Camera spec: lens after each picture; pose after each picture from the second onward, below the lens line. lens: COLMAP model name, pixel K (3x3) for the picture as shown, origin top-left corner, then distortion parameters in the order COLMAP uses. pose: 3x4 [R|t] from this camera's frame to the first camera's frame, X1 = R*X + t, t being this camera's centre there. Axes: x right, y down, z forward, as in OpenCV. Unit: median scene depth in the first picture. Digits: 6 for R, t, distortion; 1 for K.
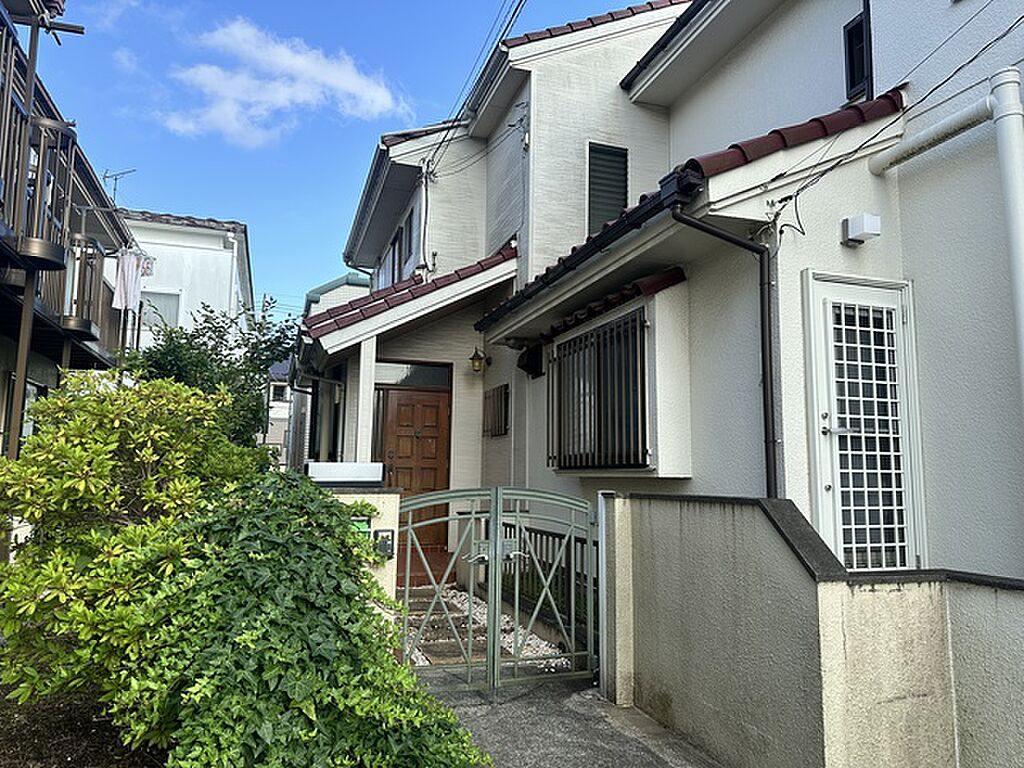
lens RADIAL K [[712.1, 0, 515.0], [0, 712.1, 390.3], [0, 0, 1]] dist [0.028044, -0.013255]
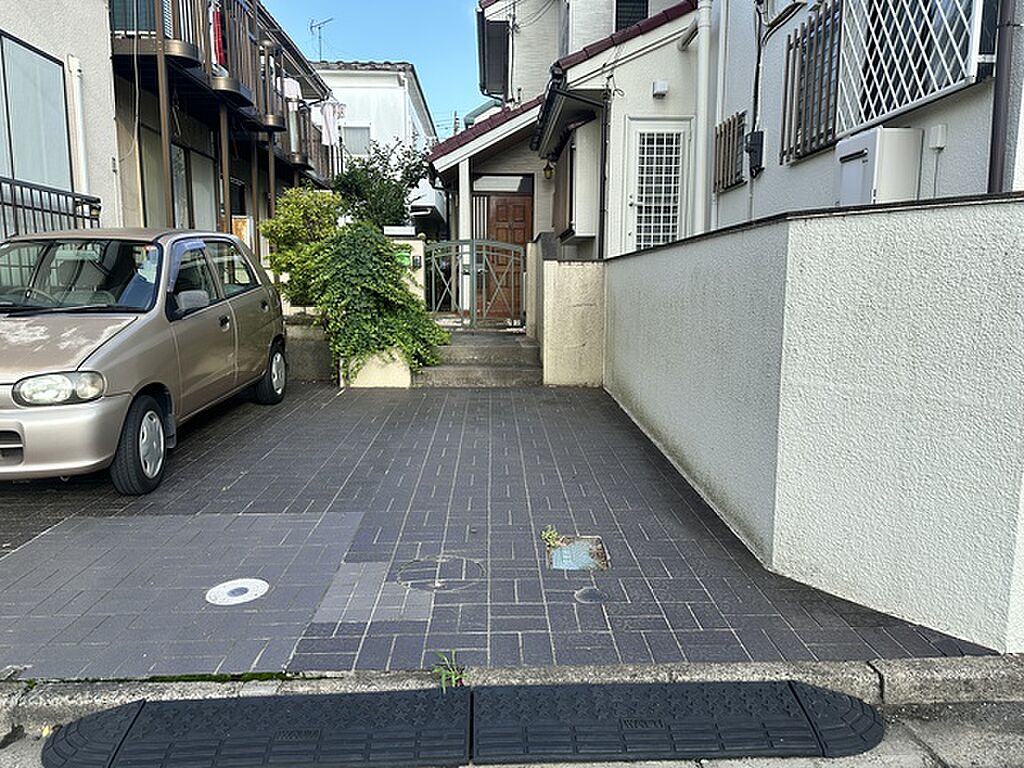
lens RADIAL K [[712.1, 0, 506.3], [0, 712.1, 385.7], [0, 0, 1]] dist [0.028044, -0.013255]
pose [[0.954917, 0.034155, -0.294903, 0.390621], [0.041361, 0.968366, 0.246084, 0.024696], [0.293979, -0.247187, 0.923296, -0.562427]]
